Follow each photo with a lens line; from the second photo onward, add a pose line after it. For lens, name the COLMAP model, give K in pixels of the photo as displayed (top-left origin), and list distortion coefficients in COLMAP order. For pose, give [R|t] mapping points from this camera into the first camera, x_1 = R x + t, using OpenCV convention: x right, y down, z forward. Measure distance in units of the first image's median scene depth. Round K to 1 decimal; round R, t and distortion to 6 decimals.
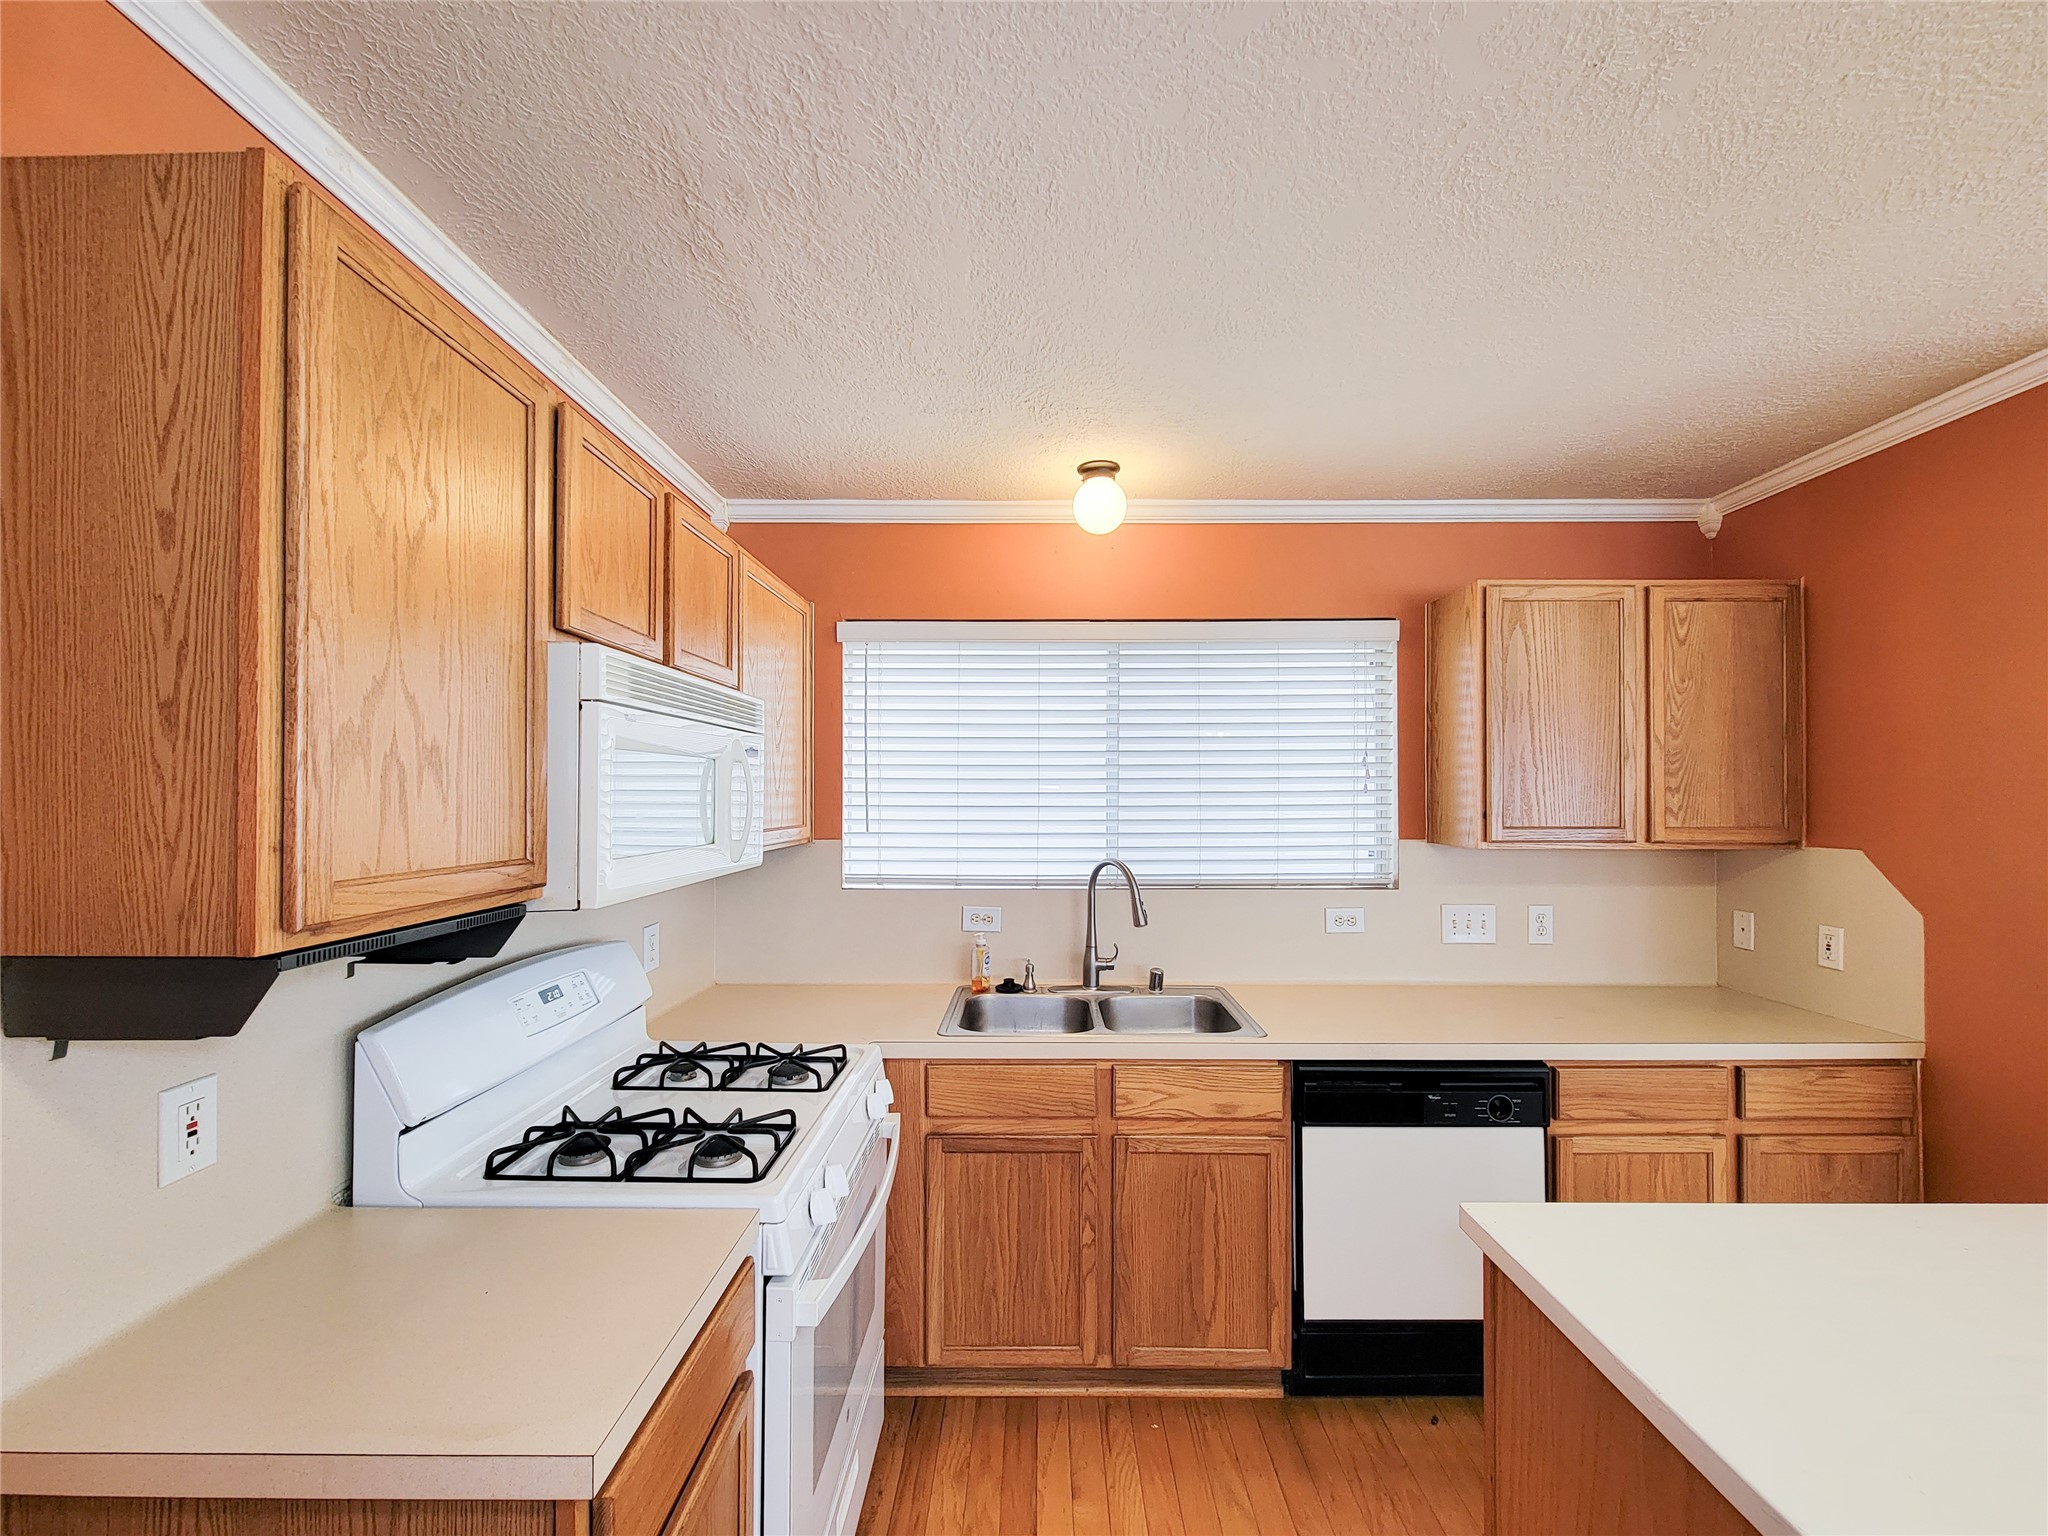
lens RADIAL K [[847.9, 0, 1036.5], [0, 847.9, 790.2], [0, 0, 1]] dist [0.001614, -0.001987]
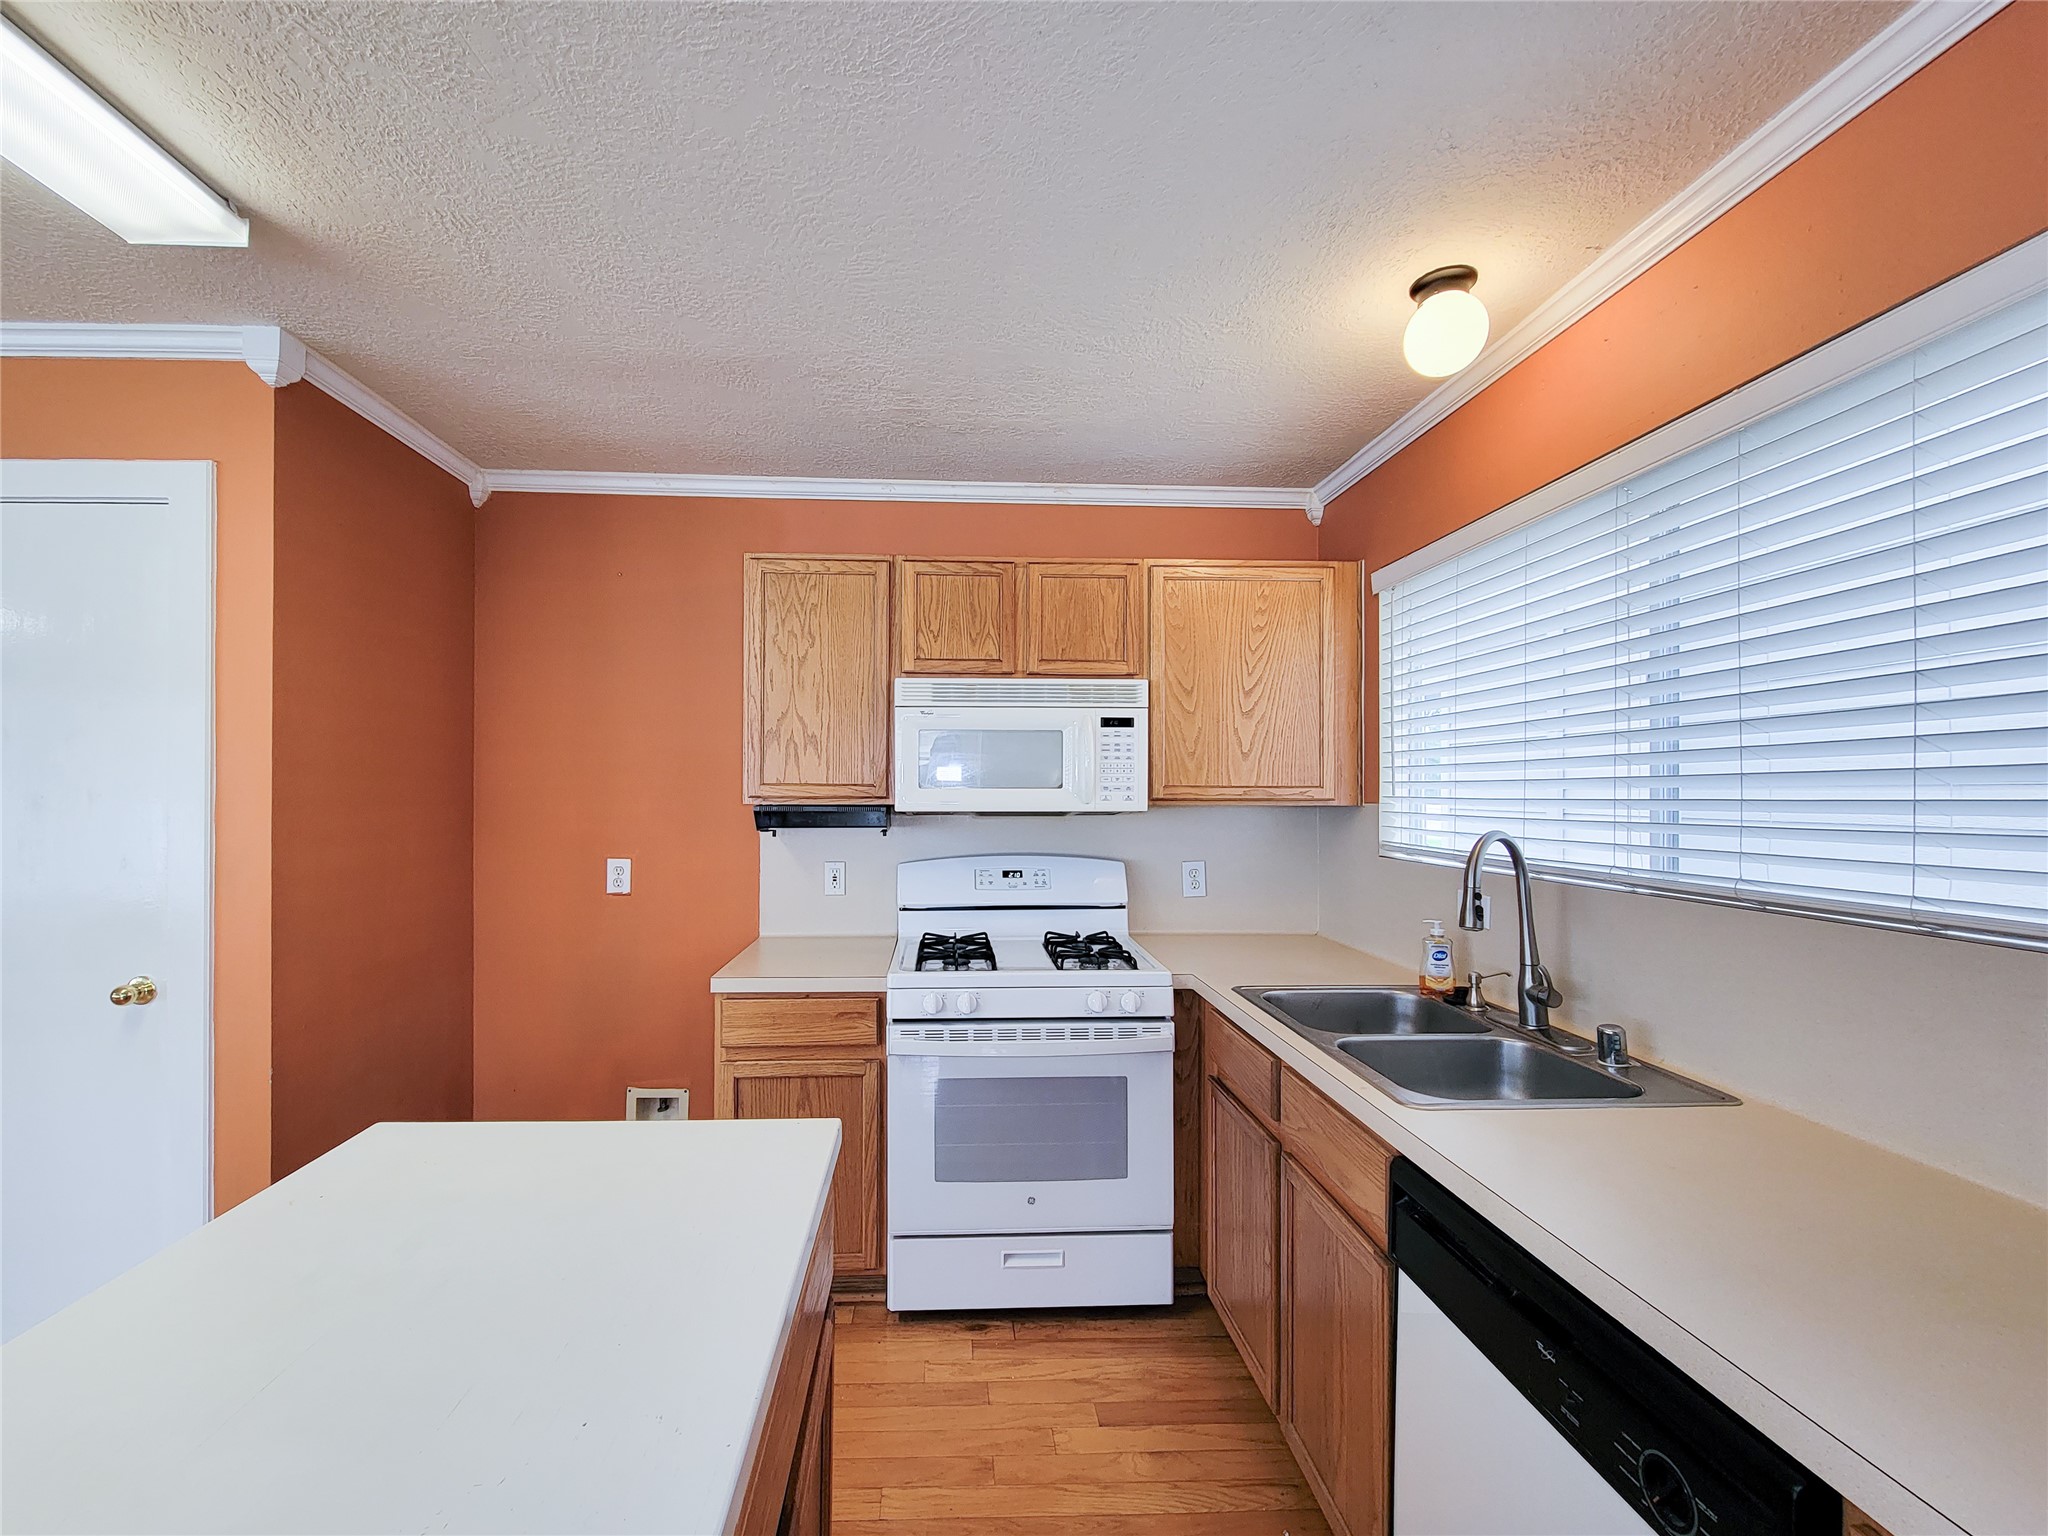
lens RADIAL K [[847.9, 0, 964.4], [0, 847.9, 793.4], [0, 0, 1]] dist [0.001614, -0.001987]
pose [[0.040055, 0.000506, -0.999197, 0.784319], [0.001449, 0.999999, 0.000565, 0.051784], [0.999196, -0.001471, 0.040054, 0.575398]]
